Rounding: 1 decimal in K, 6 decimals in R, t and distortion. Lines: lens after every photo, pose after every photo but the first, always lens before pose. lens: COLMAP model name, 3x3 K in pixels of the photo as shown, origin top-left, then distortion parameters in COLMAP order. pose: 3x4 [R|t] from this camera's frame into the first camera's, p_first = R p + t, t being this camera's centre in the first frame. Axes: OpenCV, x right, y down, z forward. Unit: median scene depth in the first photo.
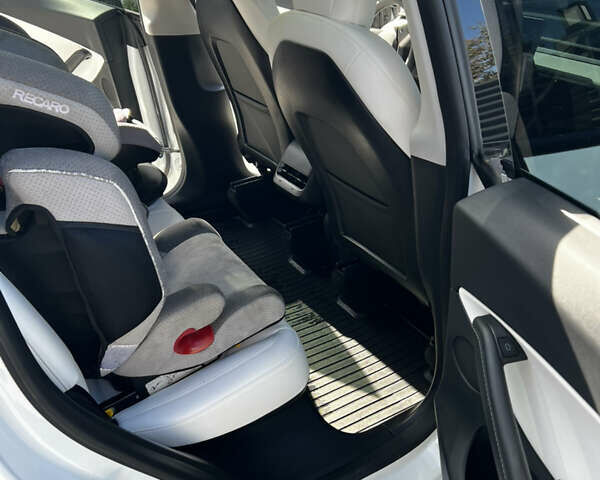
lens RADIAL K [[600.0, 0, 302.4], [0, 600.0, 239.7], [0, 0, 1]] dist [0.108568, -0.218374]
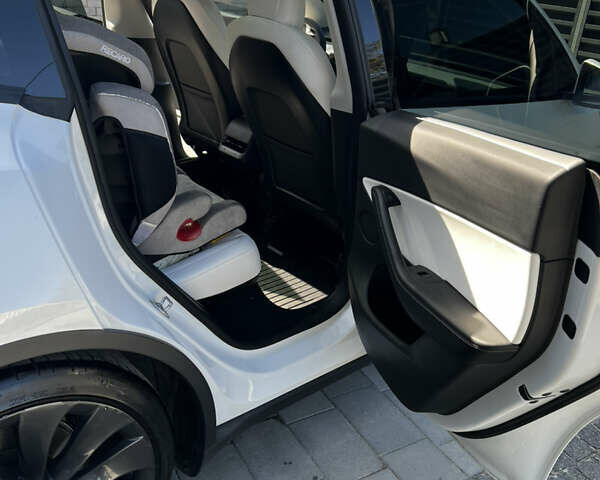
lens RADIAL K [[594.5, 0, 300.0], [0, 594.5, 240.0], [0, 0, 1]] dist [0.189389, -0.486802]
pose [[0.985128, -0.008796, 0.171599, -0.155585], [0.016492, 0.998918, -0.043475, 0.245675], [-0.171031, 0.045658, 0.984207, -0.467691]]
